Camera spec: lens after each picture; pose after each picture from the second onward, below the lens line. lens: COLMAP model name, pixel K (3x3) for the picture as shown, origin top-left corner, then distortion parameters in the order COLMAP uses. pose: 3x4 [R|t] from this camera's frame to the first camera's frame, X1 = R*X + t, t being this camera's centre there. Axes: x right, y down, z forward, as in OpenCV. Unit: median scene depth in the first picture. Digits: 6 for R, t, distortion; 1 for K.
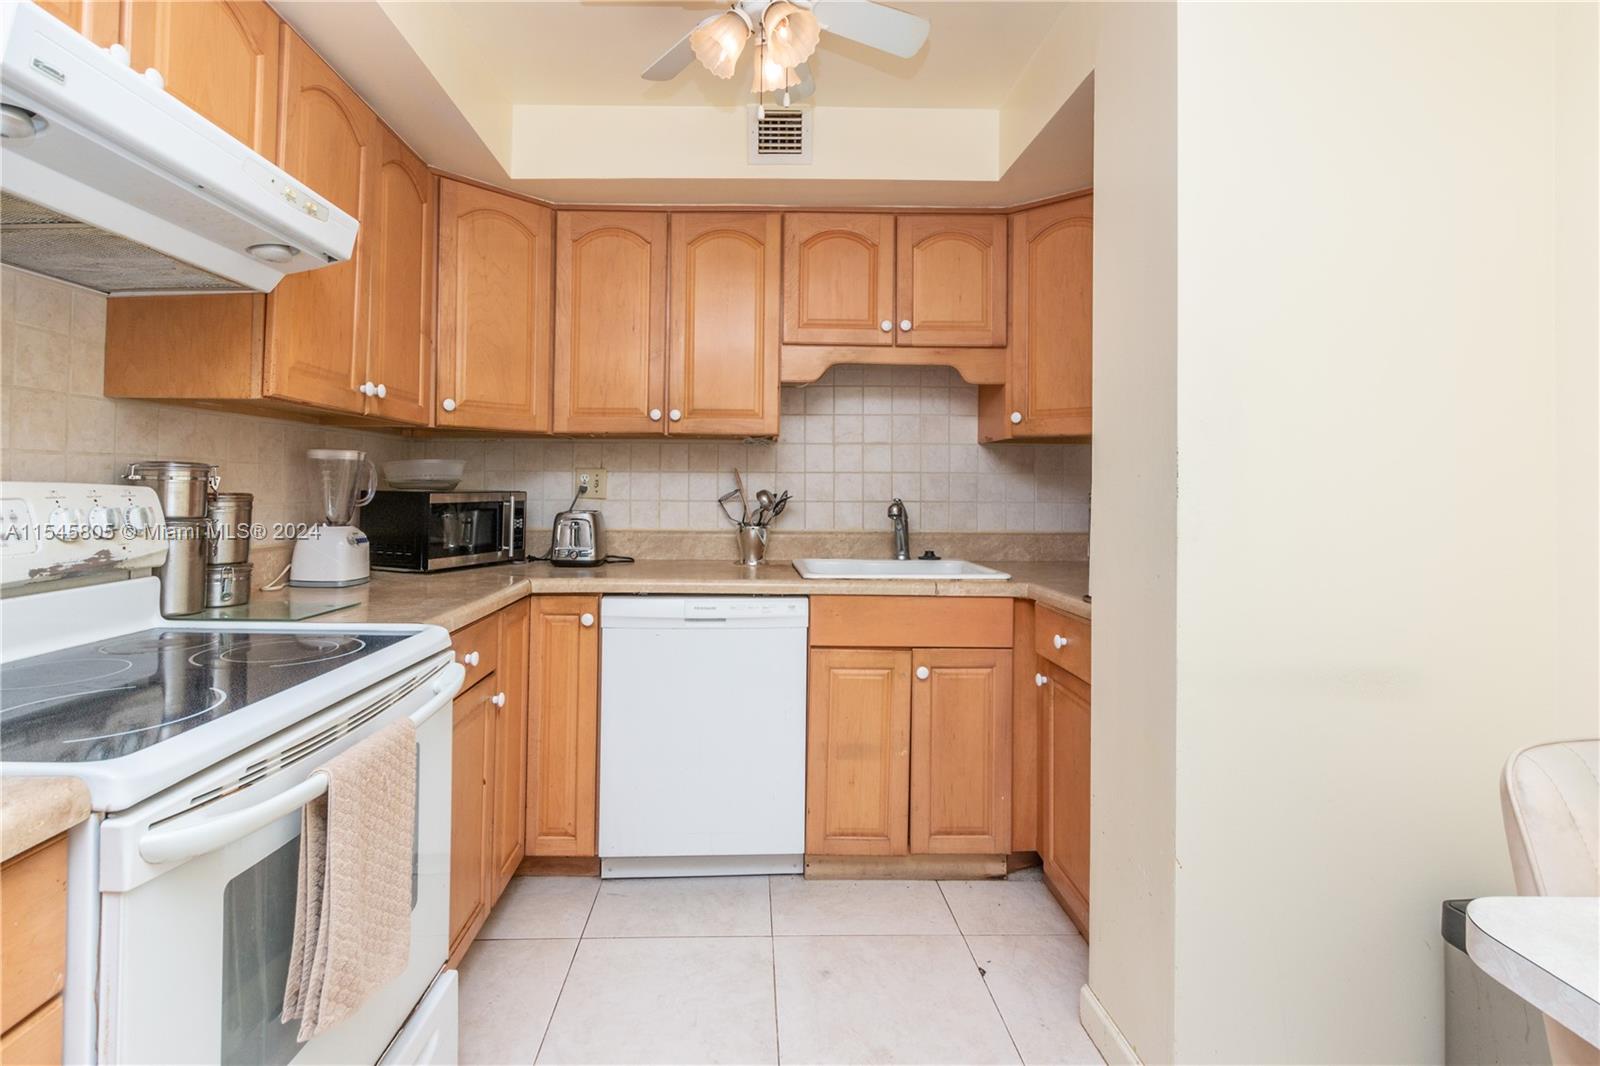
lens RADIAL K [[667.2, 0, 799.5], [0, 667.2, 469.3], [0, 0, 1]] dist [0.001058, 0.000333]
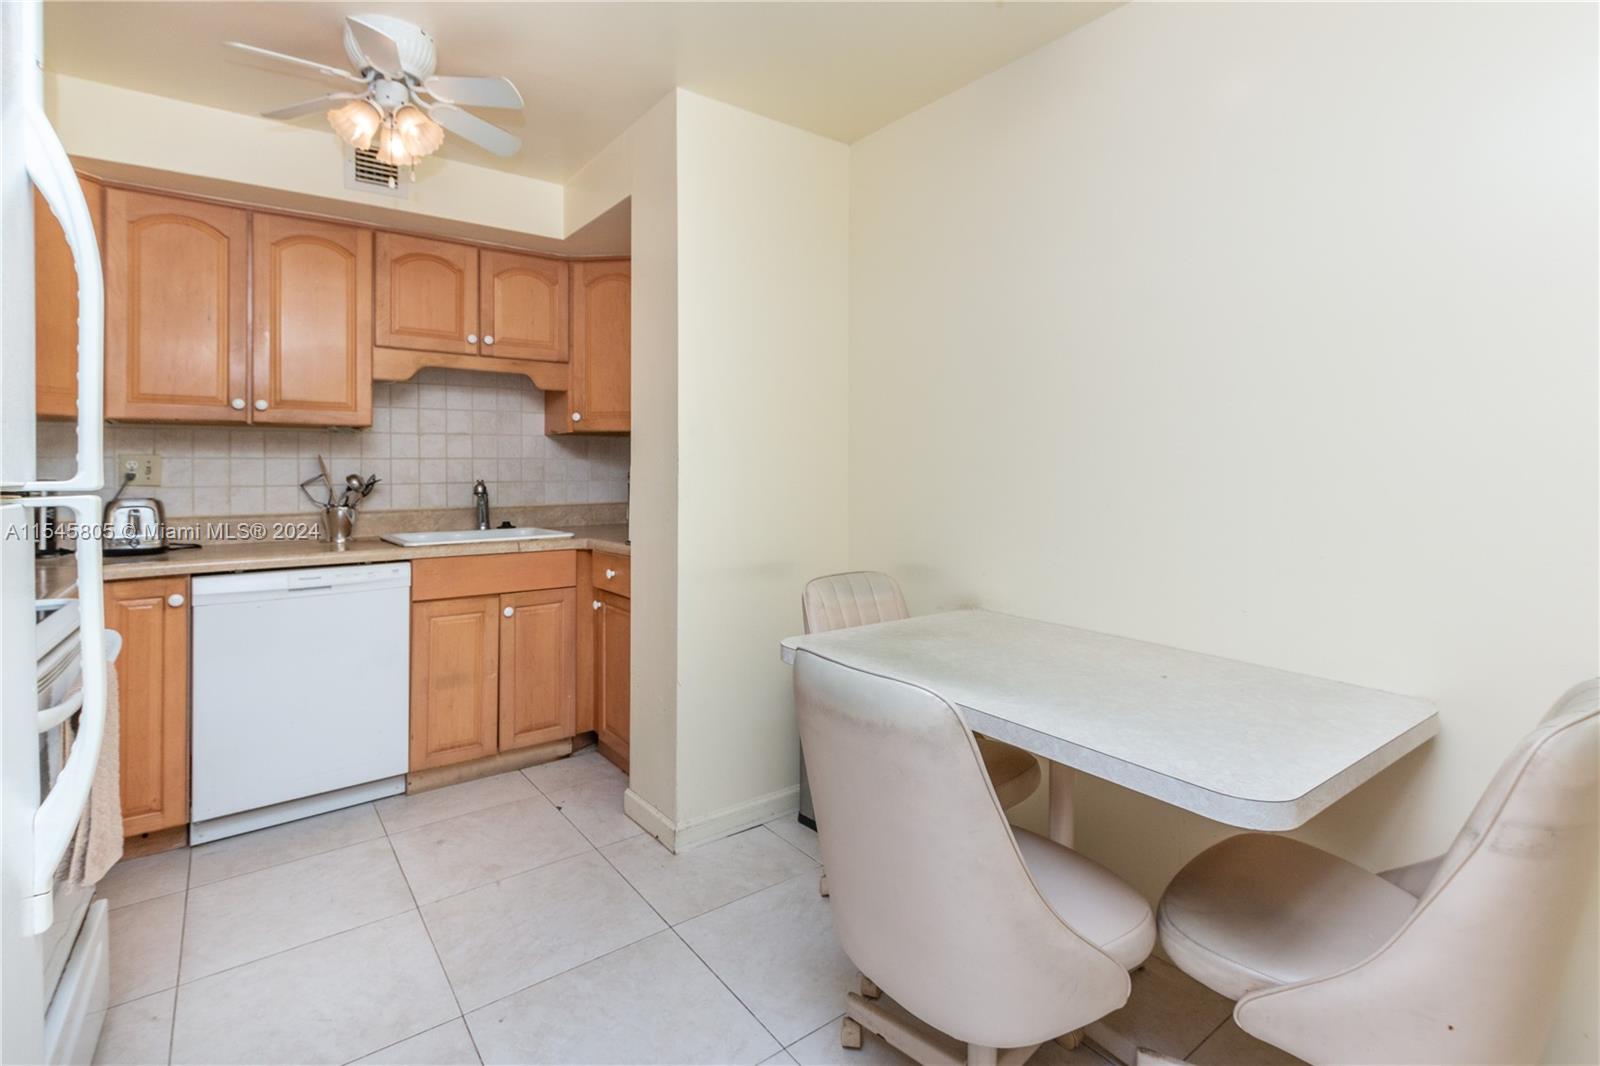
lens RADIAL K [[667.2, 0, 799.5], [0, 667.2, 469.3], [0, 0, 1]] dist [0.001058, 0.000333]
pose [[0.785699, -0.011630, 0.618500, -0.170209], [-0.003427, 0.999726, 0.023151, -0.006204], [-0.618600, -0.020309, 0.785444, -0.366856]]
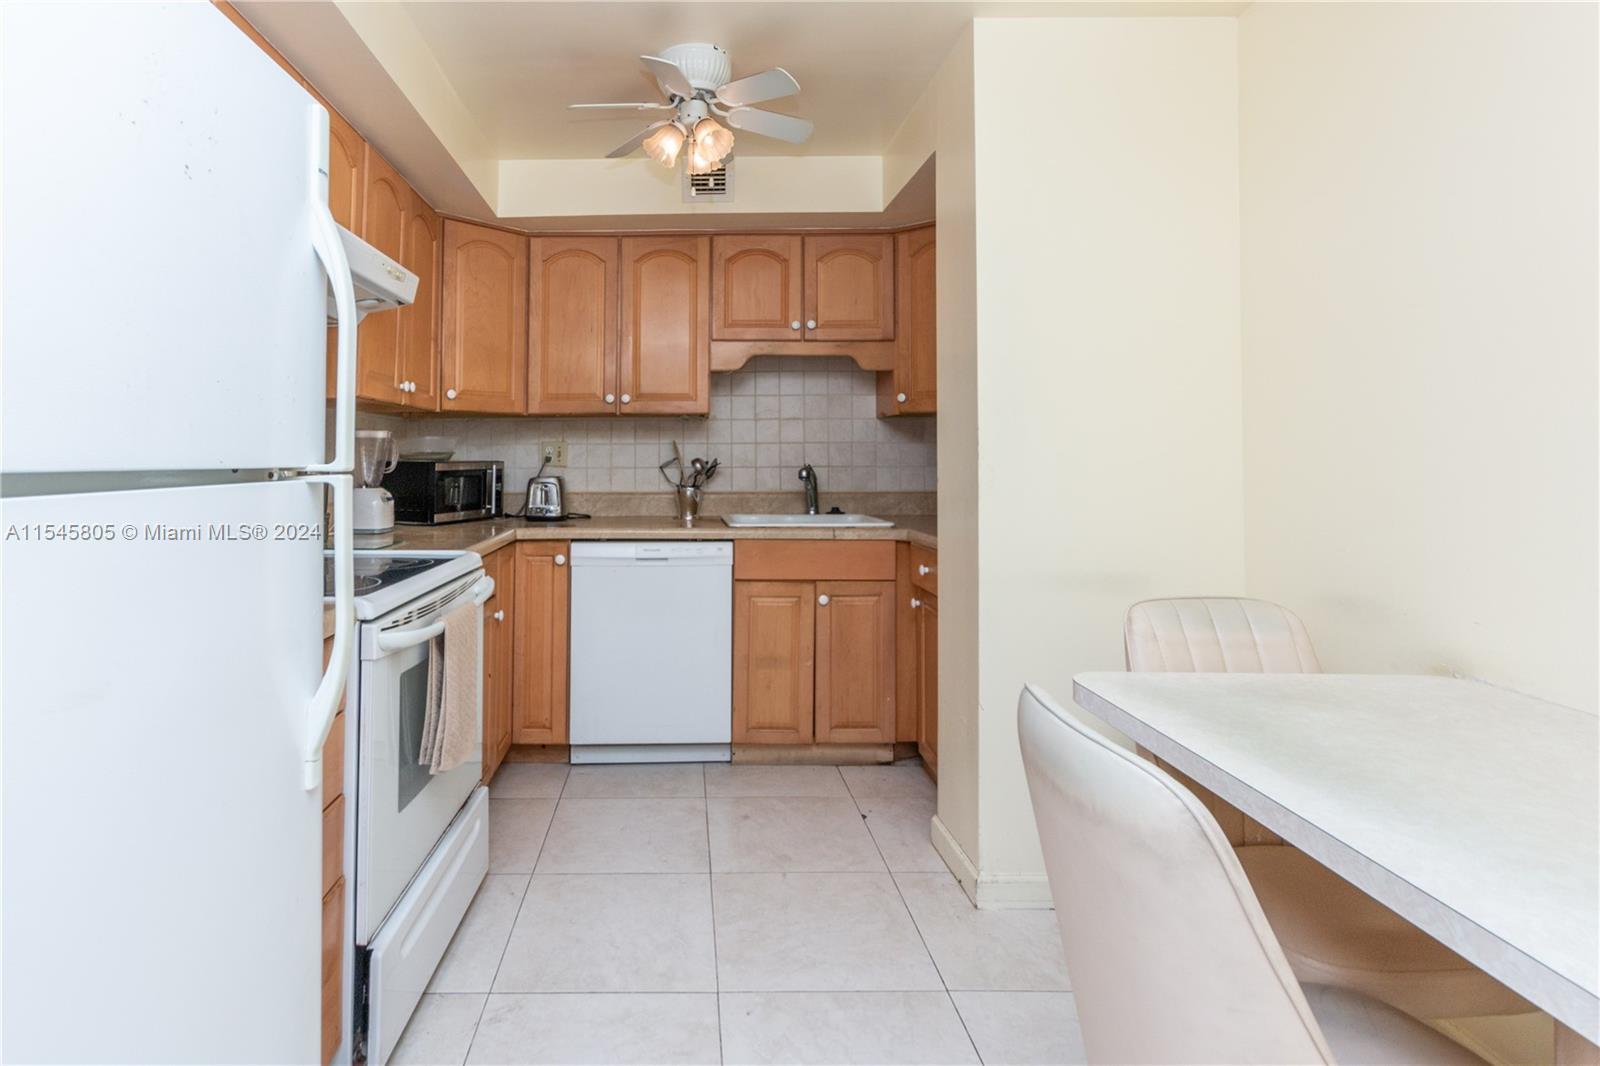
lens RADIAL K [[748.9, 0, 799.2], [0, 748.9, 430.6], [0, 0, 1]] dist [-0.003009, 0.000104]
pose [[0.996807, -0.007093, 0.079535, 0.026147], [0.007705, 0.999943, -0.007392, -0.008541], [-0.079478, 0.007981, 0.996805, -0.420905]]
